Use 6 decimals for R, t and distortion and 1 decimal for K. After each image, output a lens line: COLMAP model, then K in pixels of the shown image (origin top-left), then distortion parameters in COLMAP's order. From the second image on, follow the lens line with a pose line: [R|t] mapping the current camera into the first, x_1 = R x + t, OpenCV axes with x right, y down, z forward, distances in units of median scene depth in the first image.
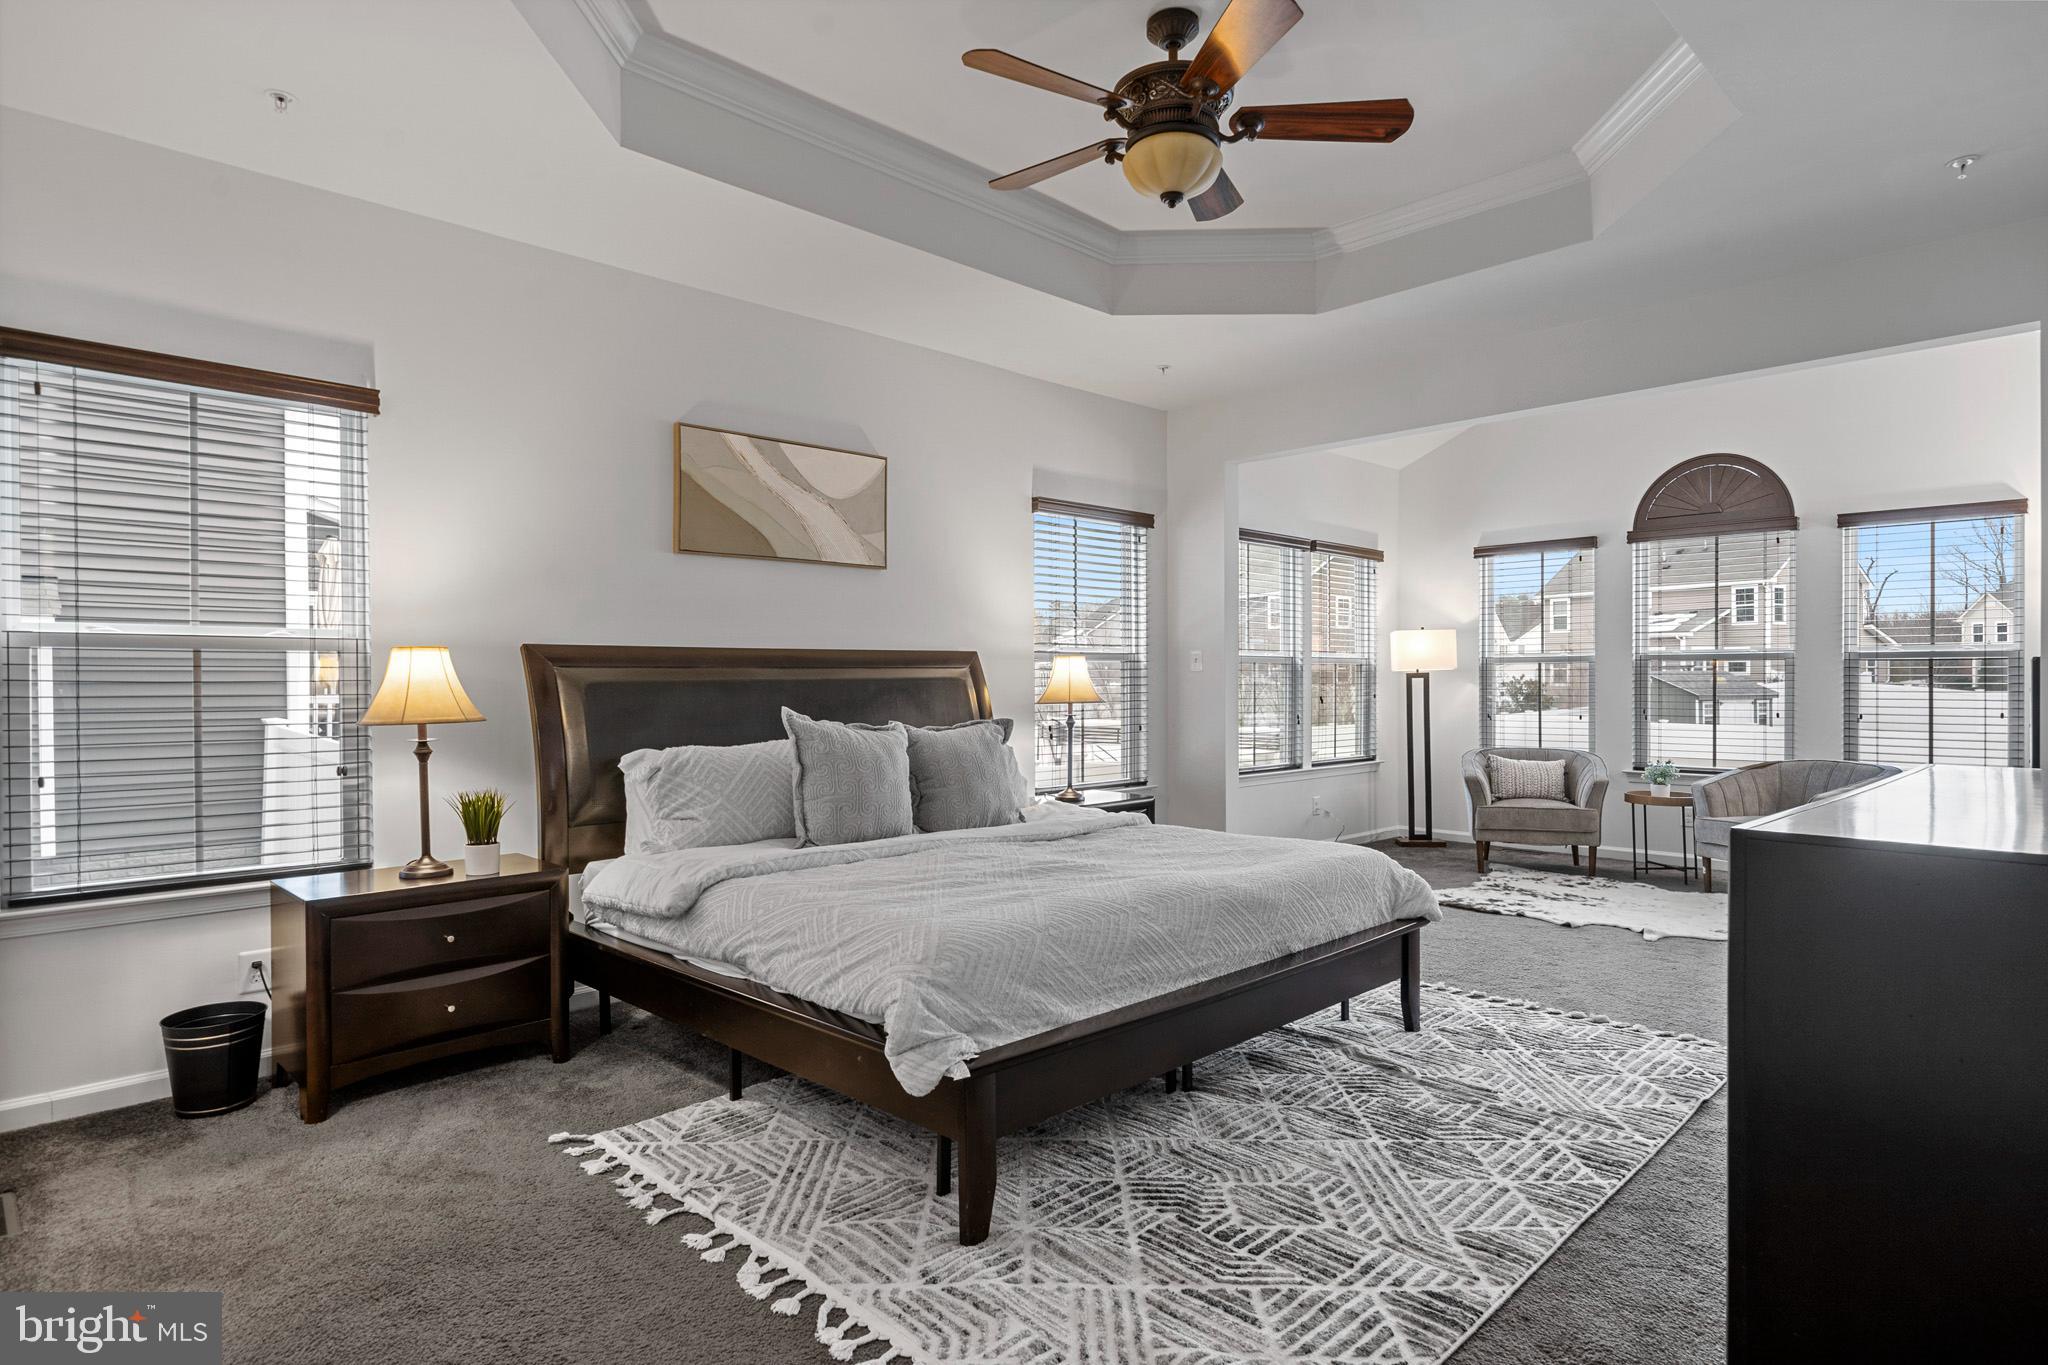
lens RADIAL K [[1115.3, 0, 1024.0], [0, 1115.3, 682.5], [0, 0, 1]] dist [-0.002788, -0.000152]
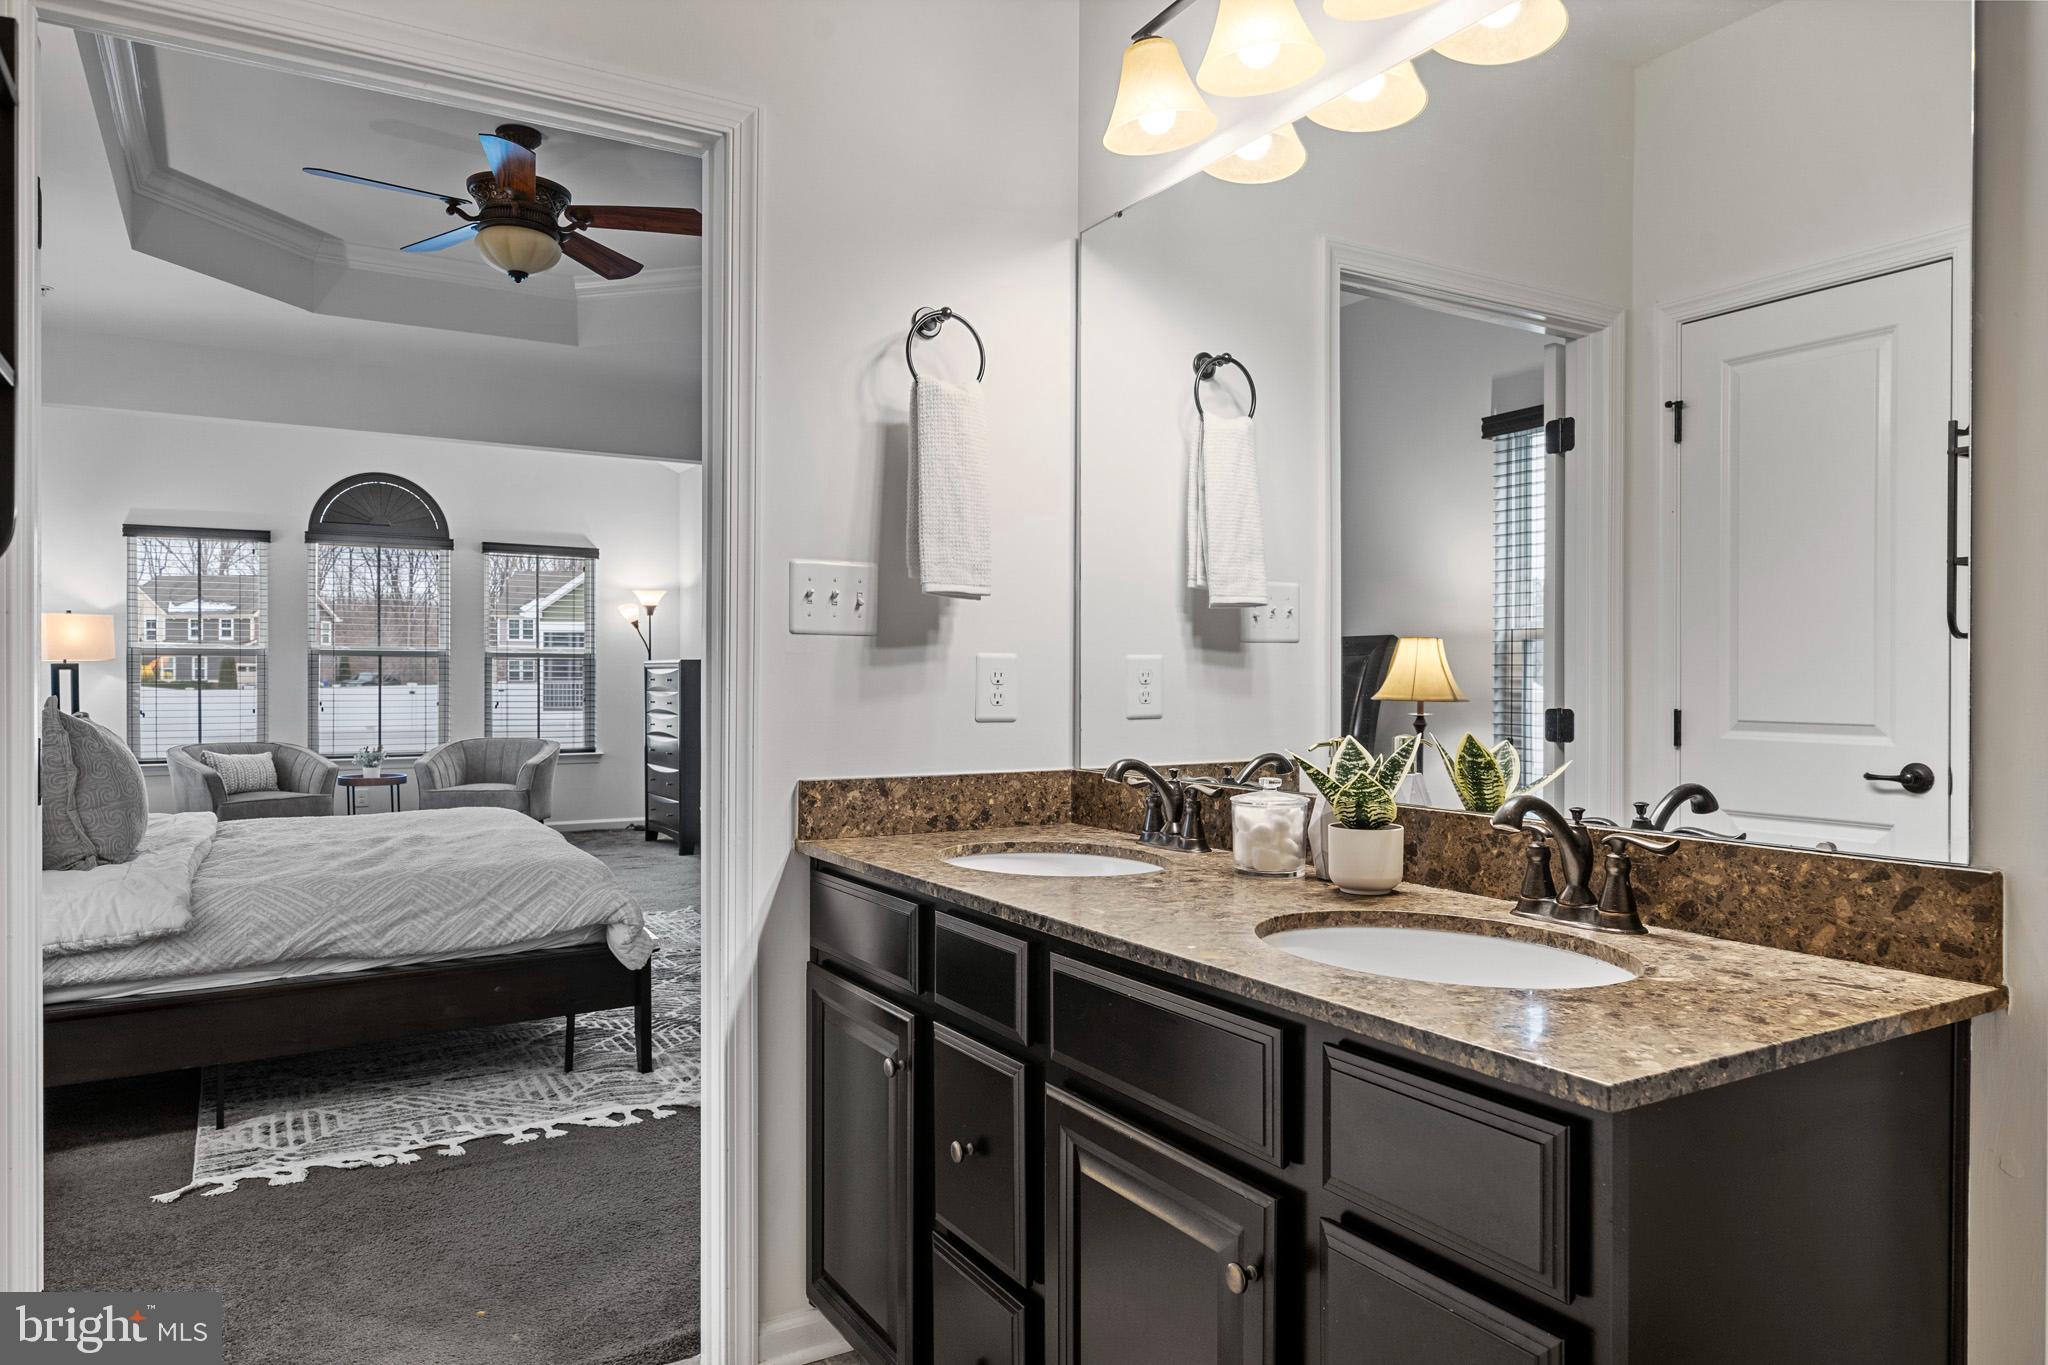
lens RADIAL K [[1327.3, 0, 1024.0], [0, 1327.3, 682.5], [0, 0, 1]] dist [0.005136, 0.001289]
pose [[0.236167, -0.000203, 0.971713, -0.793336], [-0.000447, 1.000000, 0.000318, 0.008800], [-0.971712, -0.000509, 0.236167, 0.078053]]
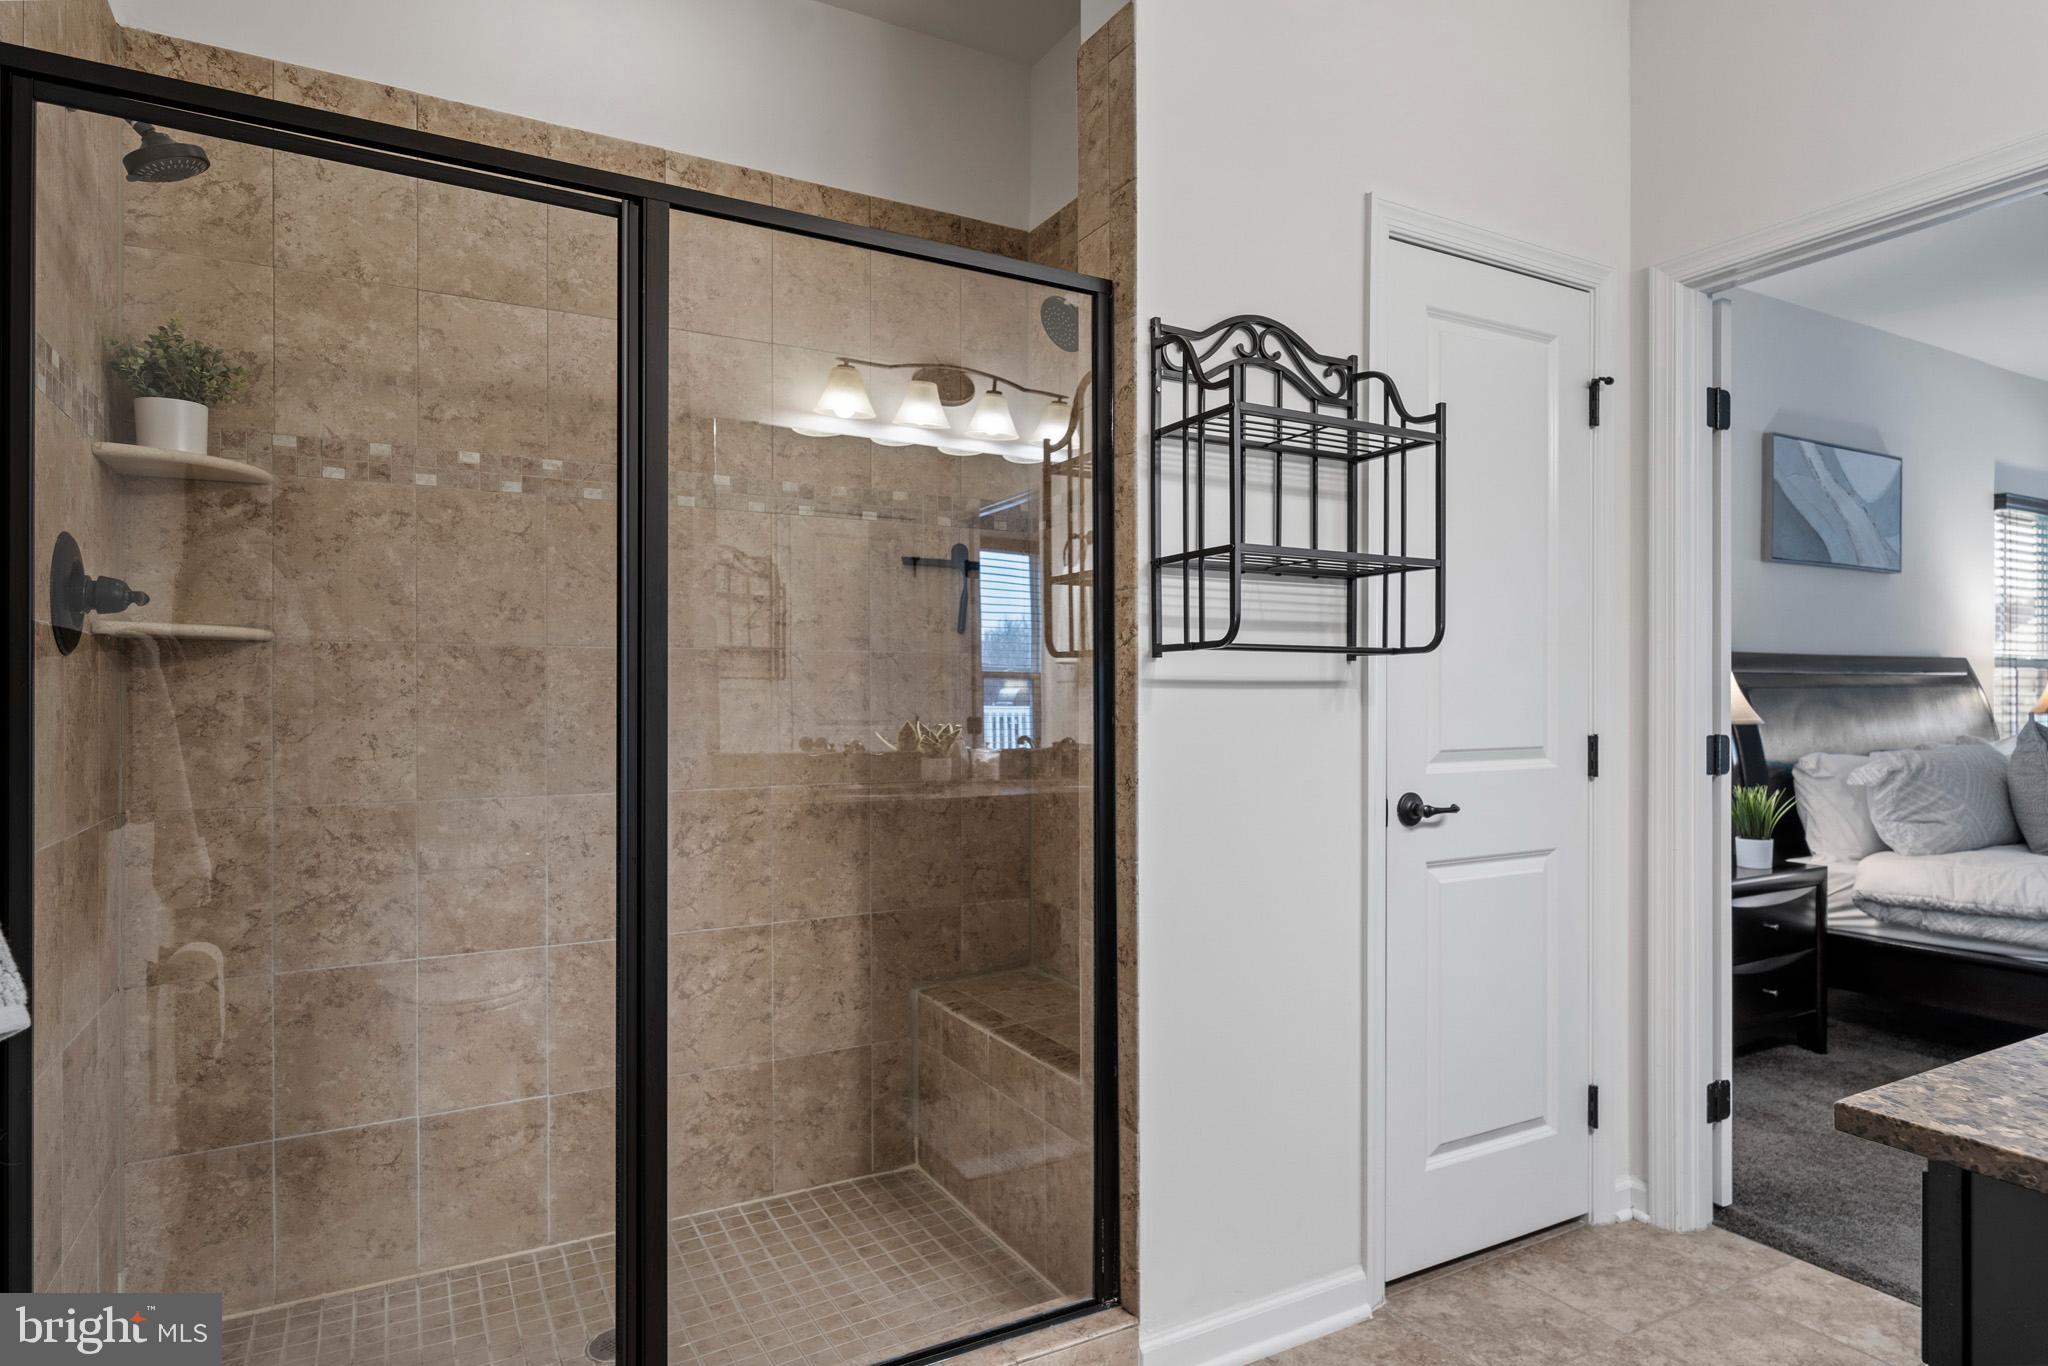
lens RADIAL K [[1115.3, 0, 1024.0], [0, 1115.3, 683.0], [0, 0, 1]] dist [-0.002788, -0.000152]
pose [[0.965351, 0.004458, -0.260918, -0.662369], [-0.006347, 0.999959, -0.006396, 0.006273], [0.260879, 0.007830, 0.965340, -0.149827]]
